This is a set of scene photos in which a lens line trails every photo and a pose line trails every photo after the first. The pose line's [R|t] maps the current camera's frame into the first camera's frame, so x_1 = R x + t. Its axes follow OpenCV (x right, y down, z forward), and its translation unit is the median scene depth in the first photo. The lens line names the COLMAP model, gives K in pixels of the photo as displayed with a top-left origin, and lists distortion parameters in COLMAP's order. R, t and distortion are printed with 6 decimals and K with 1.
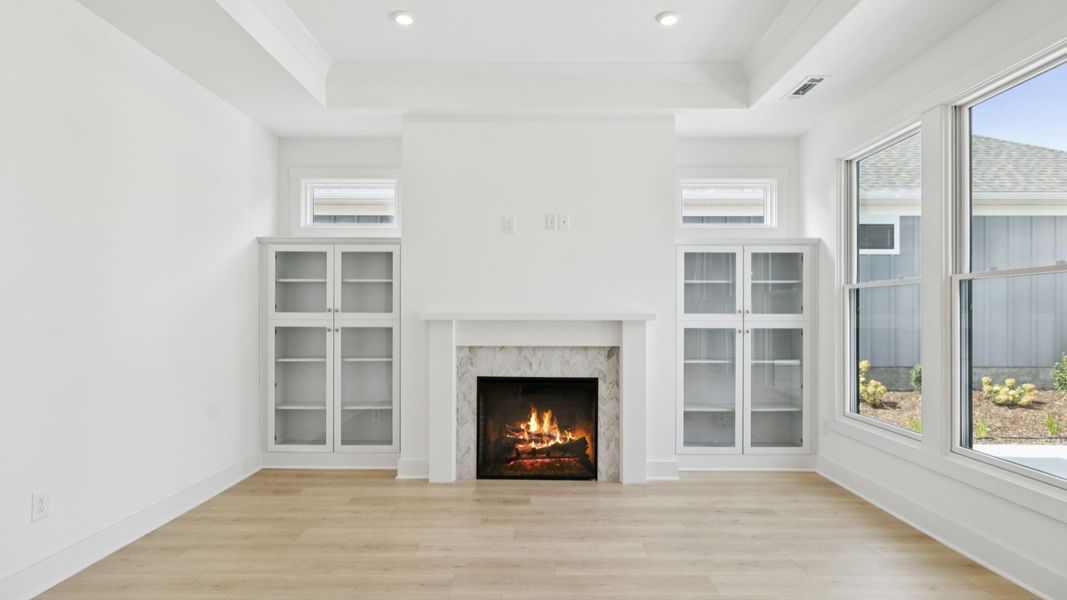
lens RADIAL K [[556.3, 0, 531.1], [0, 556.3, 316.9], [0, 0, 1]] dist [-0.004595, -0.000252]
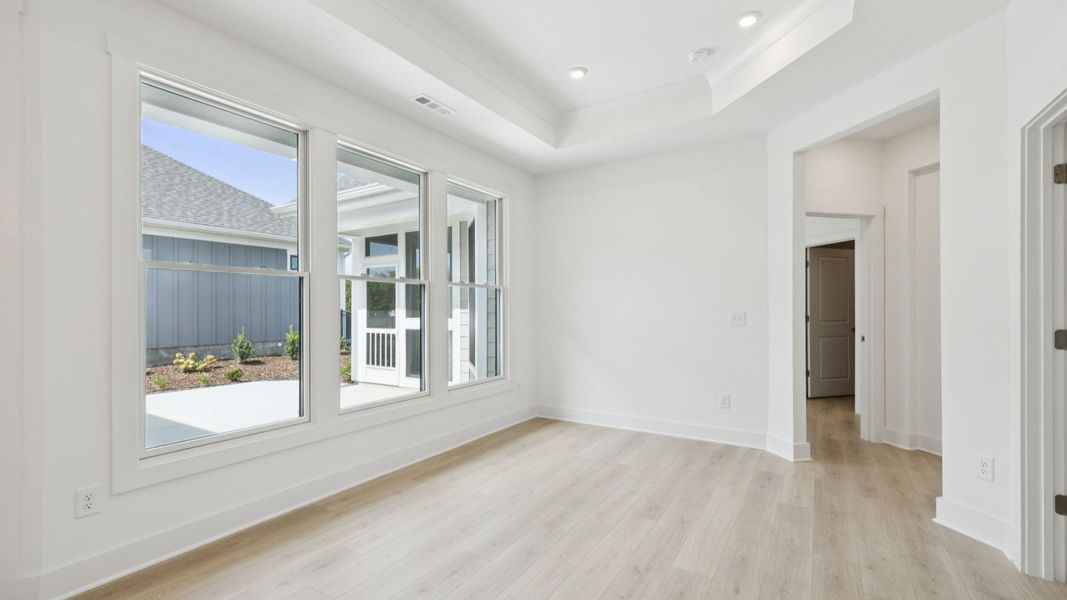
lens RADIAL K [[451.6, 0, 532.3], [0, 451.6, 303.2], [0, 0, 1]] dist [0.002609, -0.000613]
pose [[0.524817, 0.004322, 0.851204, 0.637003], [0.007931, 0.999919, -0.009967, -0.001230], [-0.851178, 0.011981, 0.524740, -0.758637]]
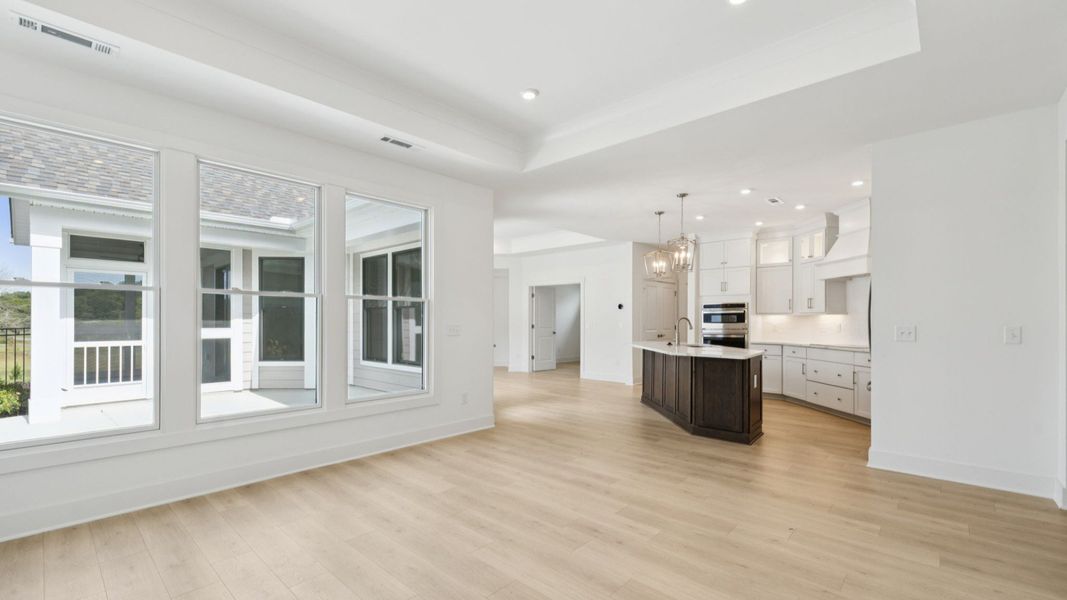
lens RADIAL K [[451.6, 0, 530.6], [0, 451.6, 321.3], [0, 0, 1]] dist [0.002609, -0.000613]
pose [[-0.735396, -0.003575, 0.677629, -0.371898], [-0.001416, 0.999992, 0.003738, -0.002944], [-0.677636, 0.001790, -0.735395, 0.873158]]
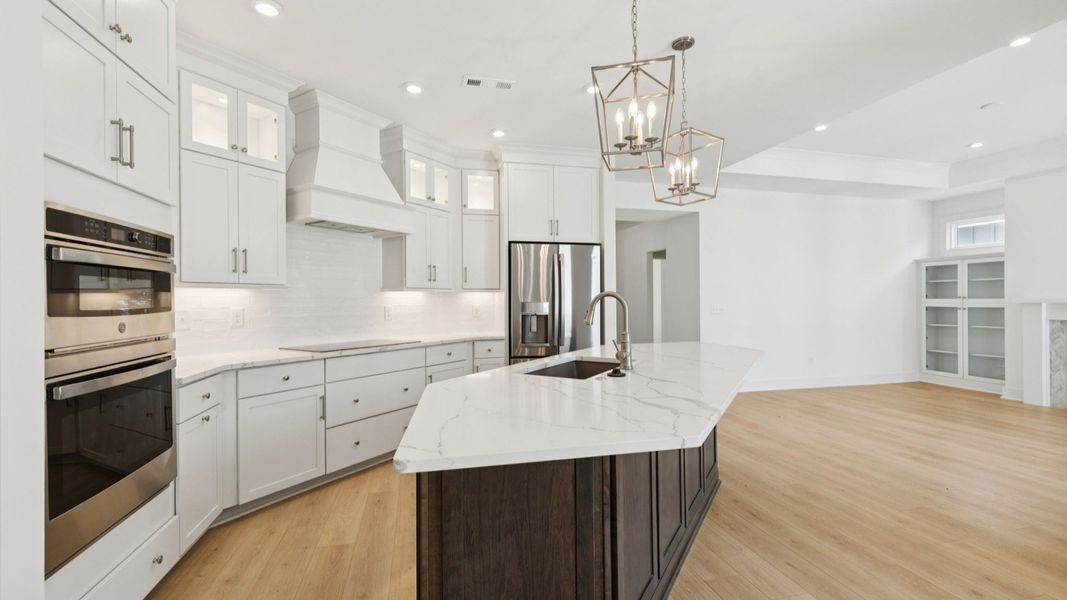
lens RADIAL K [[451.6, 0, 529.2], [0, 451.6, 301.7], [0, 0, 1]] dist [0.002609, -0.000613]
pose [[0.243948, -0.002706, -0.969785, 0.706212], [0.002947, 0.999994, -0.002049, 0.000321], [0.969784, -0.002358, 0.243954, -0.681434]]
